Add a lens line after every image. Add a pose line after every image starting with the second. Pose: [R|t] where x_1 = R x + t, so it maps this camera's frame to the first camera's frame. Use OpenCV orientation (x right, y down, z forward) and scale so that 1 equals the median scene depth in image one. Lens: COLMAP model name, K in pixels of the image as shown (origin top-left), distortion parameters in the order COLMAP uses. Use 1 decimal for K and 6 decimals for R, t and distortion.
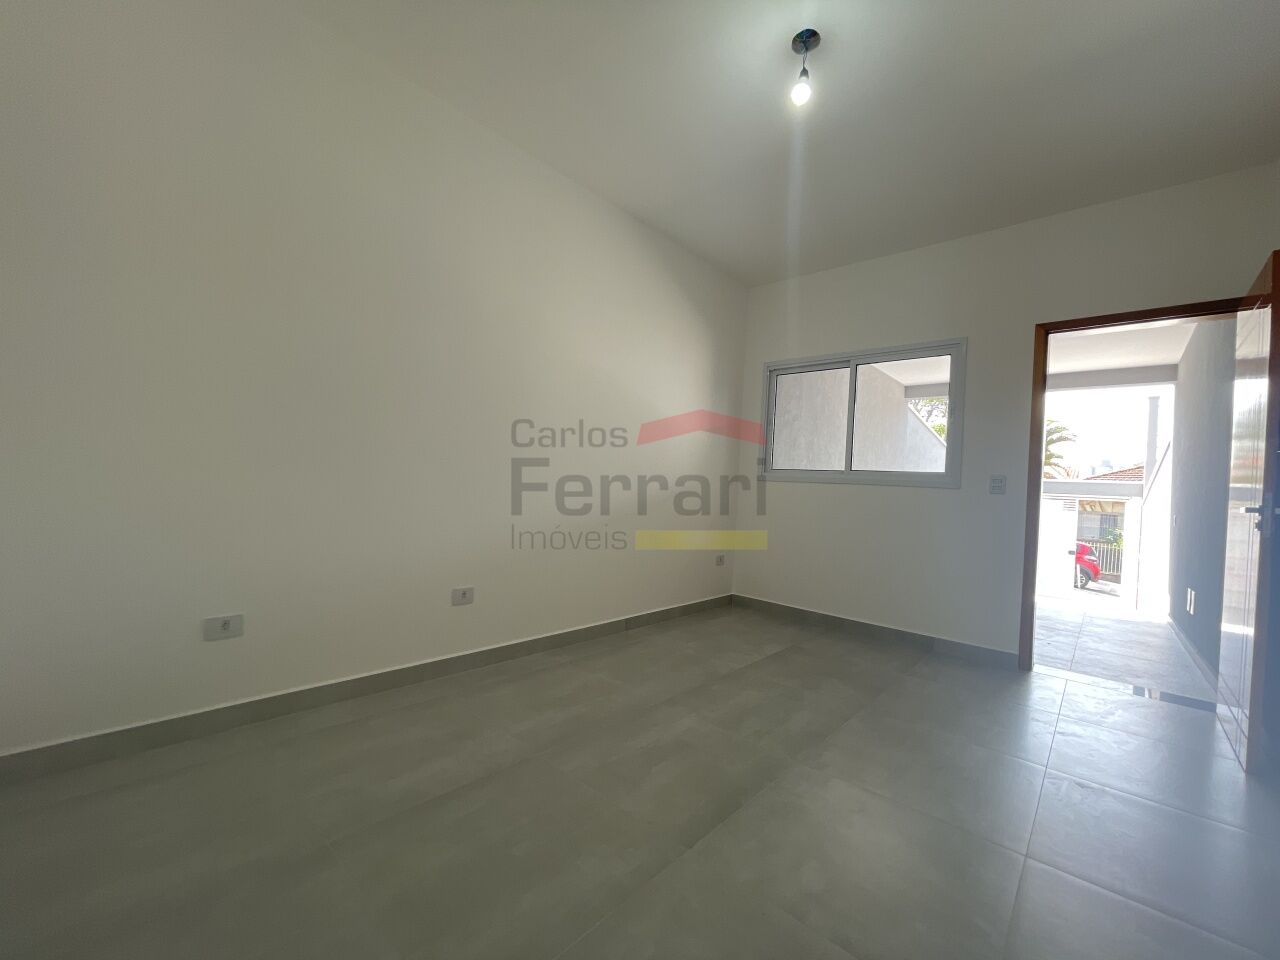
lens RADIAL K [[517.7, 0, 635.6], [0, 517.7, 479.5], [0, 0, 1]] dist [0.013272, 0.000027]
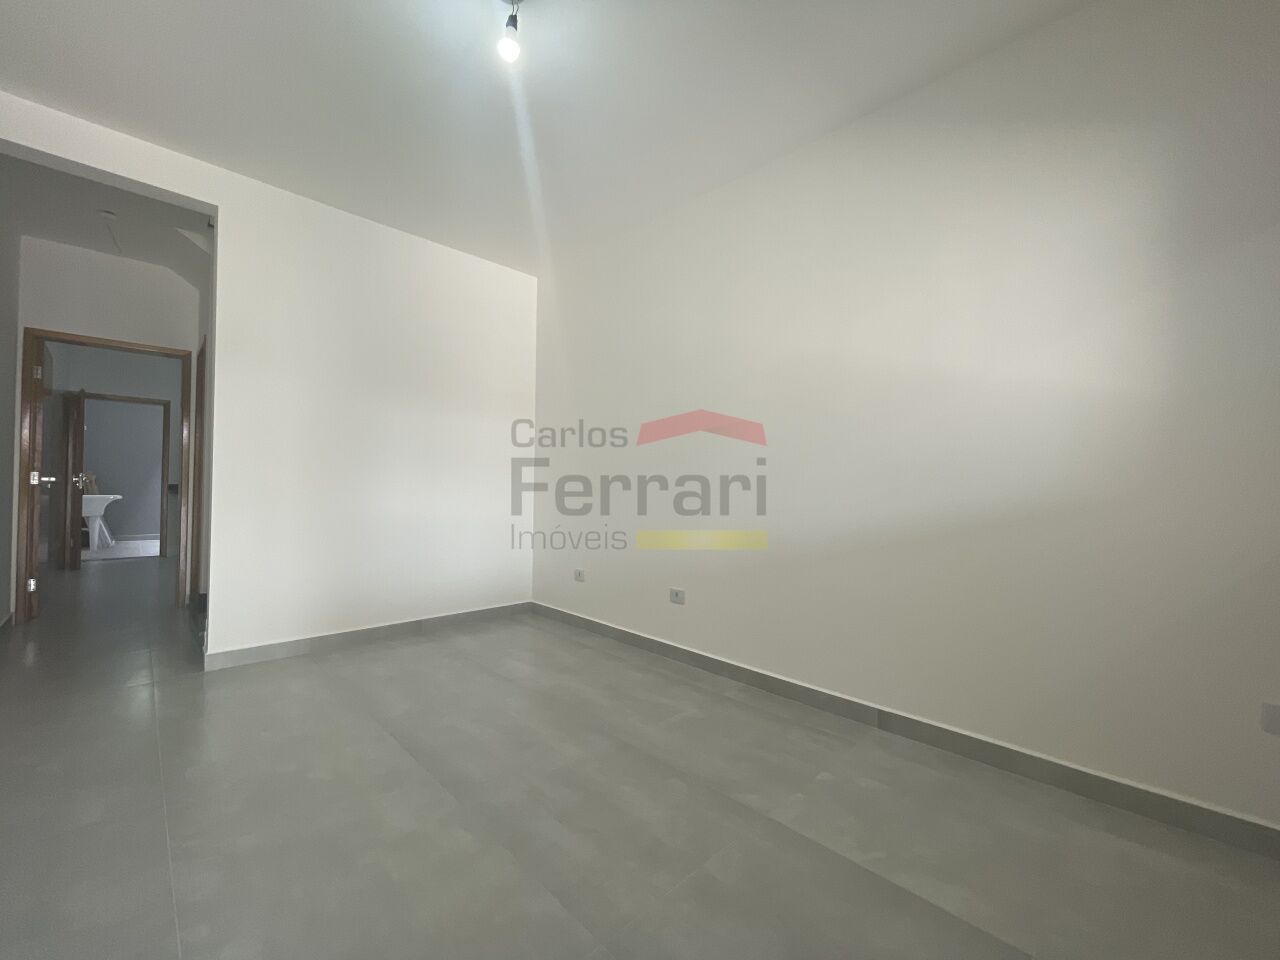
lens RADIAL K [[517.7, 0, 638.8], [0, 517.7, 485.7], [0, 0, 1]] dist [0.013272, 0.000027]
pose [[-0.053318, -0.080583, -0.995321, 0.849131], [-0.025096, 0.996532, -0.079336, 0.071477], [0.998262, 0.020748, -0.055155, 0.967826]]
